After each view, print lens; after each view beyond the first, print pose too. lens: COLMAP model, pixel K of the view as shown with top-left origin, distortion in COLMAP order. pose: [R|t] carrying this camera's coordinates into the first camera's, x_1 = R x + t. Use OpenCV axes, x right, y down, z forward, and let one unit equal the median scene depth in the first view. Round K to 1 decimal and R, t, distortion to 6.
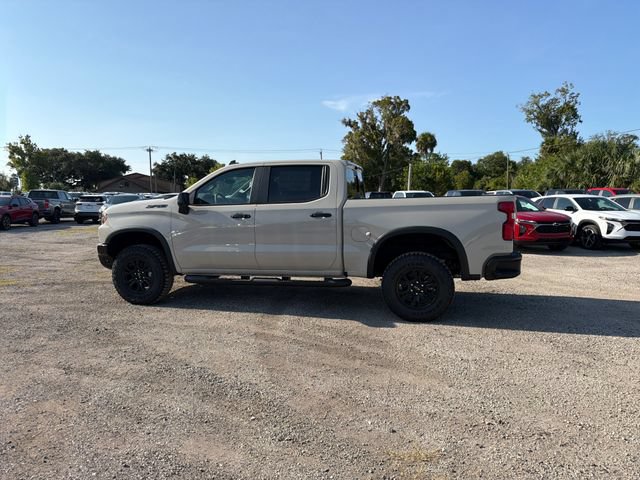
lens RADIAL K [[443.5, 0, 315.6], [0, 443.5, 239.7], [0, 0, 1]] dist [0.077478, -0.110556]
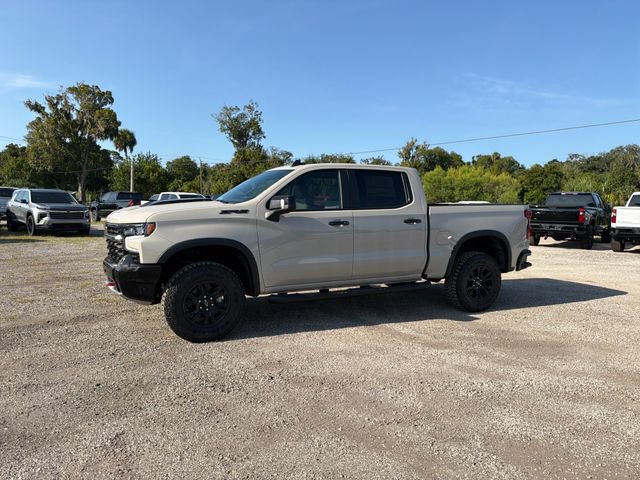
lens RADIAL K [[444.0, 0, 315.2], [0, 444.0, 243.6], [0, 0, 1]] dist [0.077827, -0.105270]
pose [[0.778916, -0.040104, 0.625845, -0.056343], [0.037578, 0.999145, 0.017256, -0.002052], [-0.626002, 0.010077, 0.779757, 0.023497]]
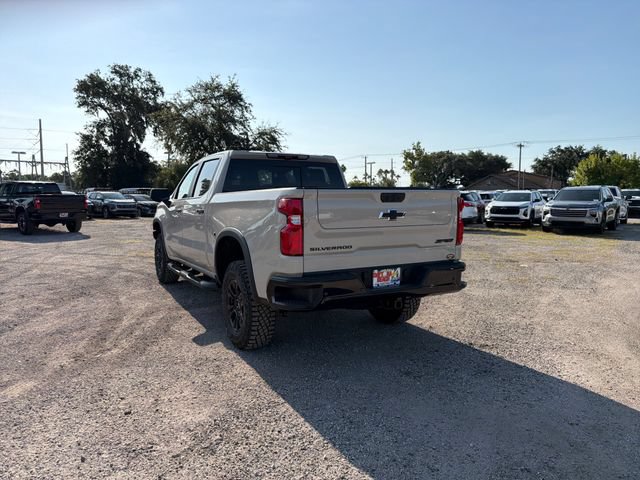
lens RADIAL K [[445.1, 0, 315.5], [0, 445.1, 236.7], [0, 0, 1]] dist [0.073926, -0.111155]
pose [[0.689077, 0.065056, -0.721762, 0.060102], [-0.066594, 0.997433, 0.026326, -0.002977], [0.721622, 0.029925, 0.691640, 0.036350]]
